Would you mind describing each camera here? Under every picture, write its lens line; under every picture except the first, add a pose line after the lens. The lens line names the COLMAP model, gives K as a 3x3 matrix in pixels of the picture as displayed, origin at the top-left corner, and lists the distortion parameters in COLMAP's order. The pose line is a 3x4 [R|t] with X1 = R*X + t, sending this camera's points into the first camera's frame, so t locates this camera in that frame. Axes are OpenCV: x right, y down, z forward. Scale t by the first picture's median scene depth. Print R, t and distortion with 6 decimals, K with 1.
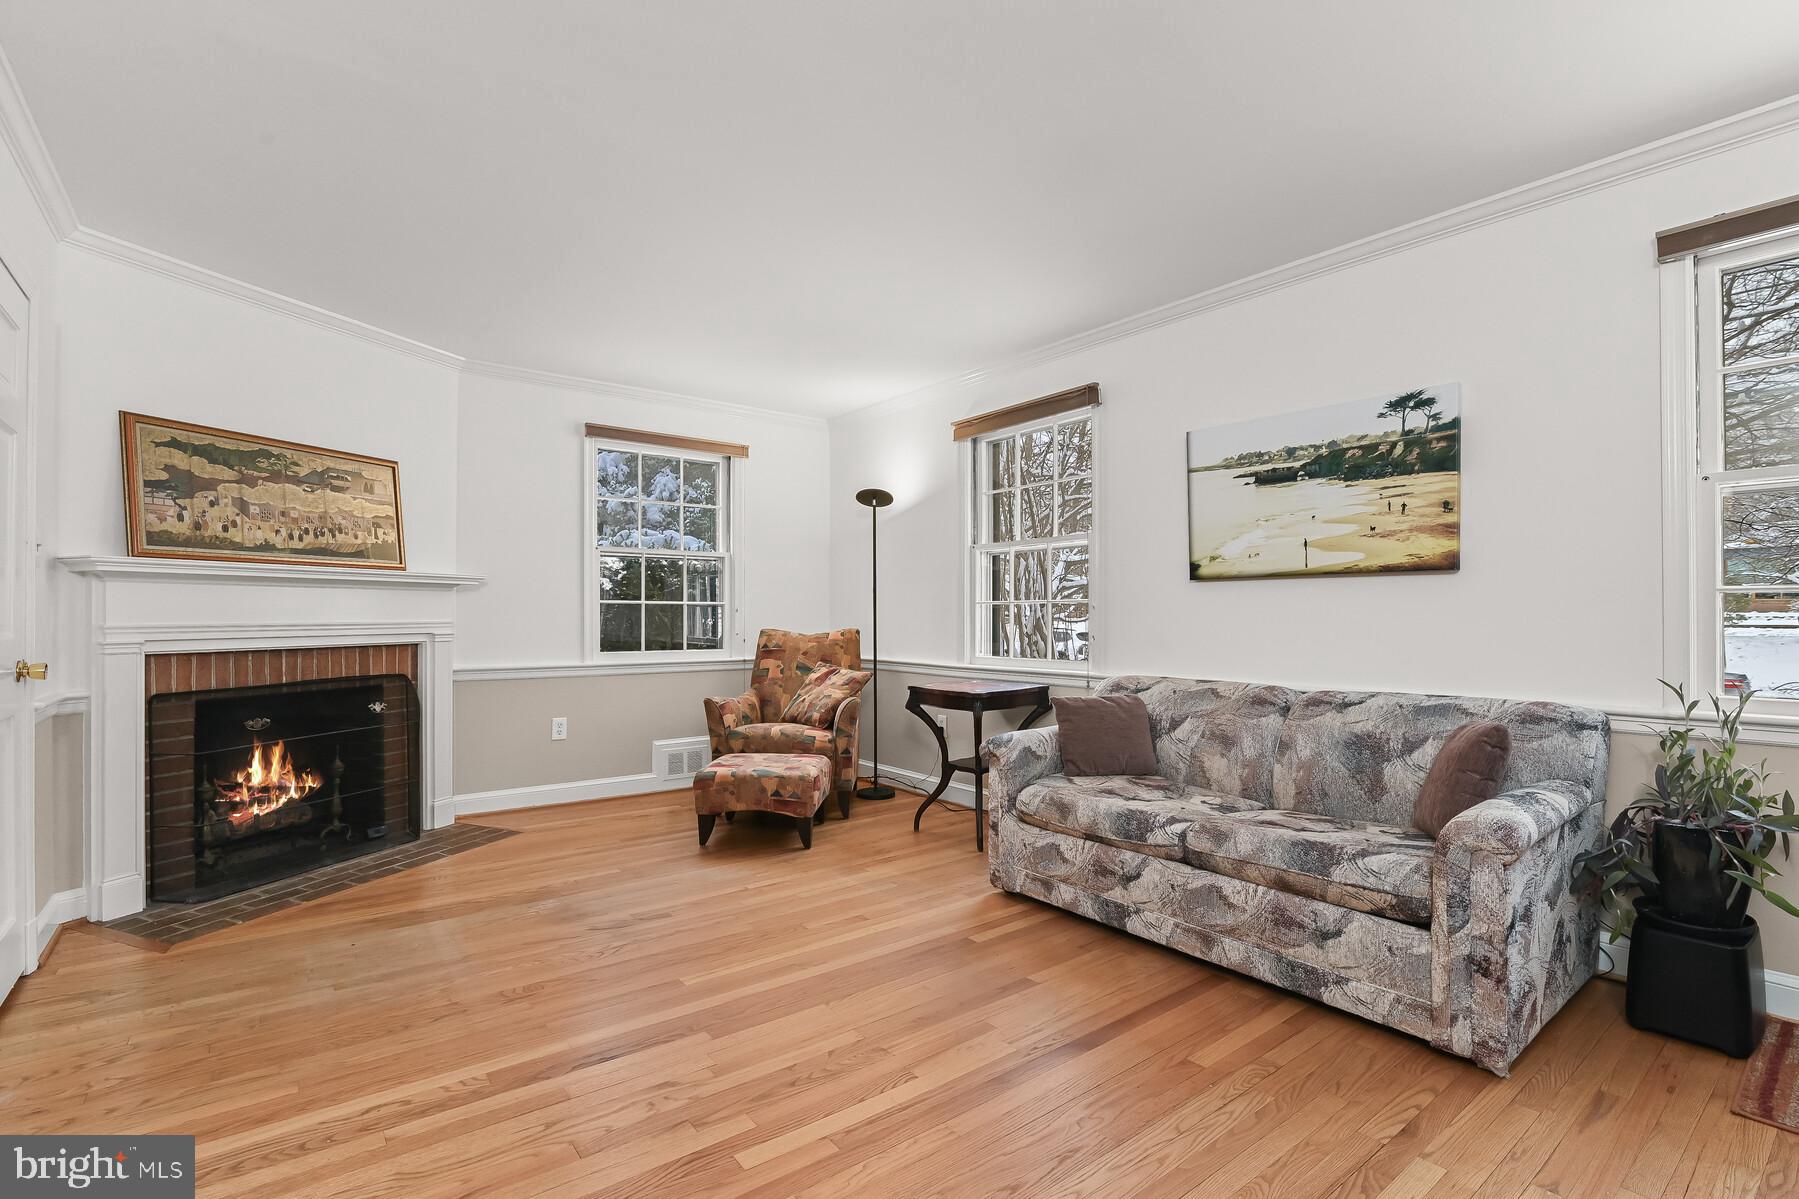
lens RADIAL K [[827.8, 0, 898.0], [0, 827.8, 609.6], [0, 0, 1]] dist [-0.022467, 0.001636]
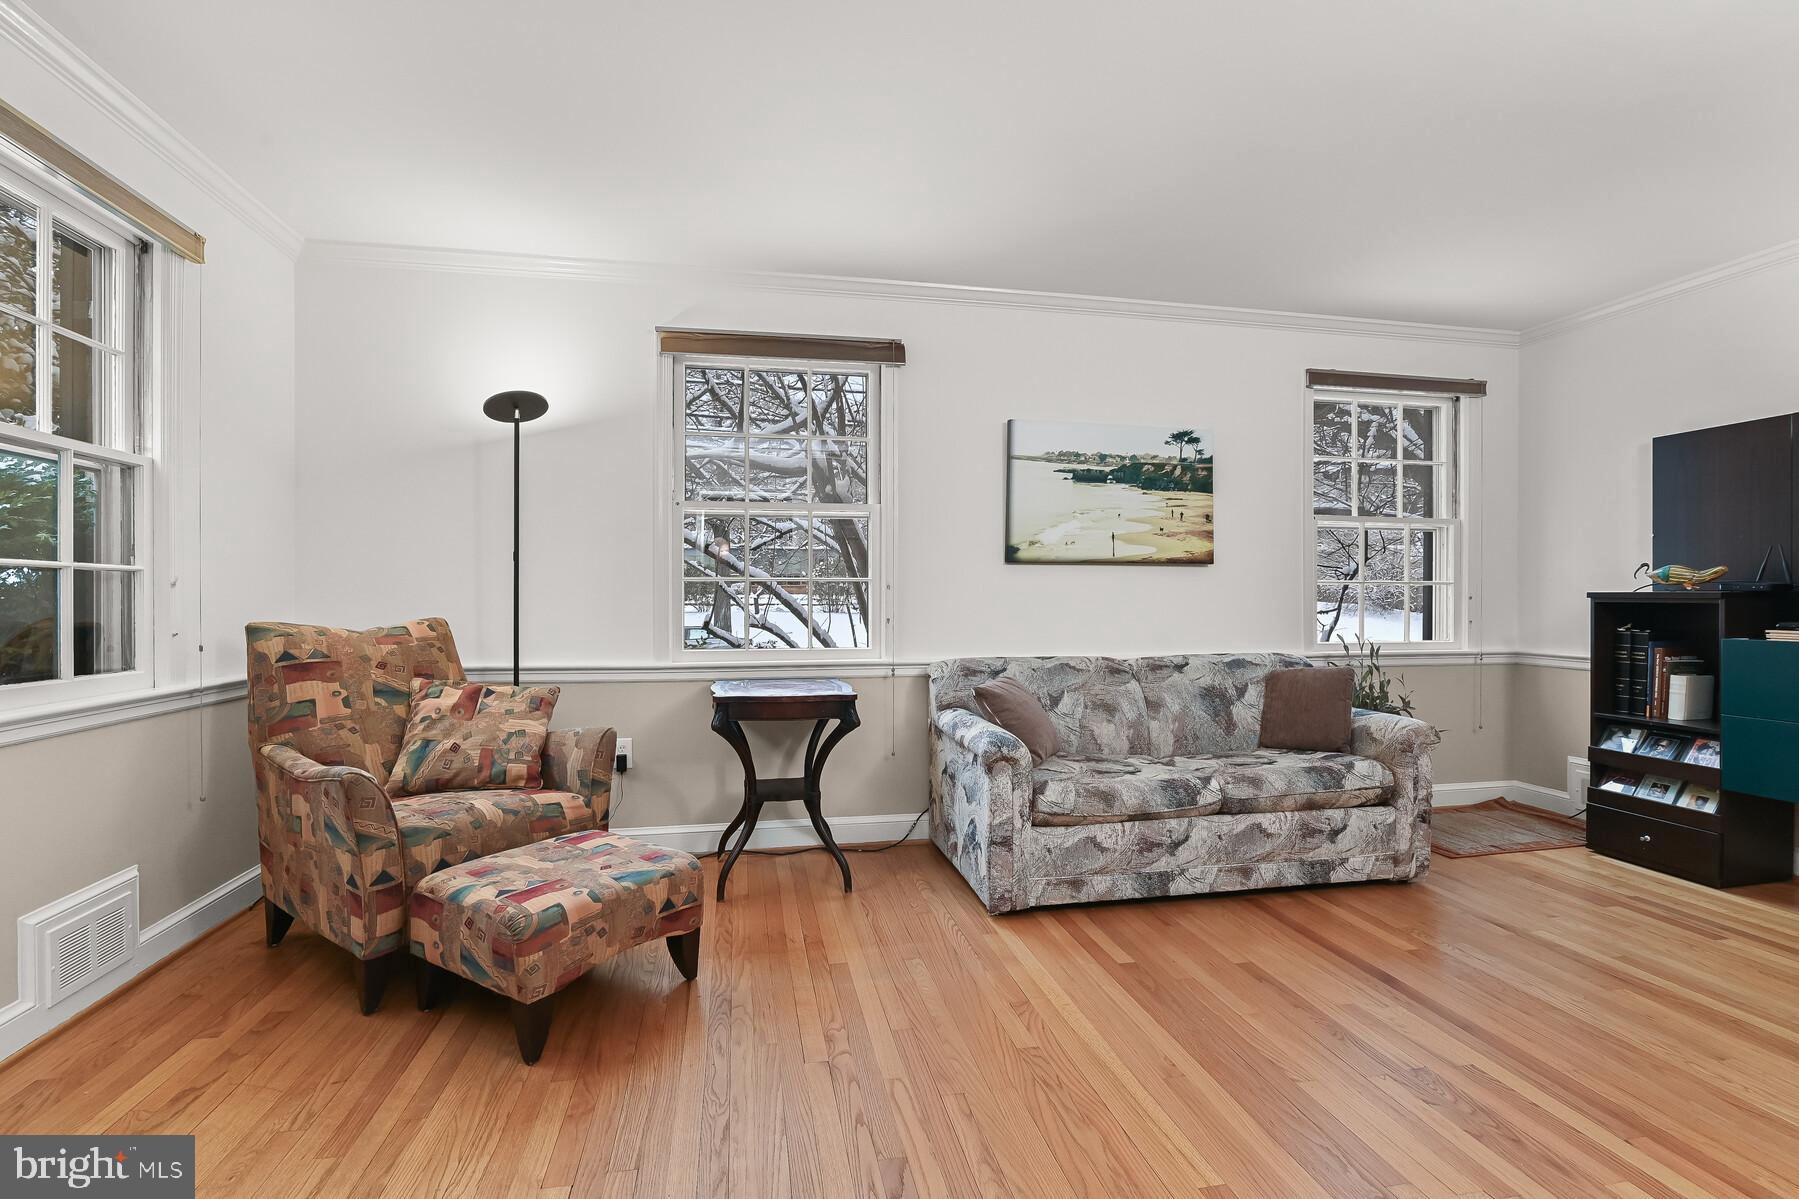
lens RADIAL K [[827.8, 0, 898.2], [0, 827.8, 598.8], [0, 0, 1]] dist [-0.022467, 0.001636]
pose [[0.449306, -0.005075, 0.893363, -0.757578], [-0.008311, 0.999917, 0.009860, 0.001619], [-0.893339, -0.011855, 0.449227, 0.772991]]
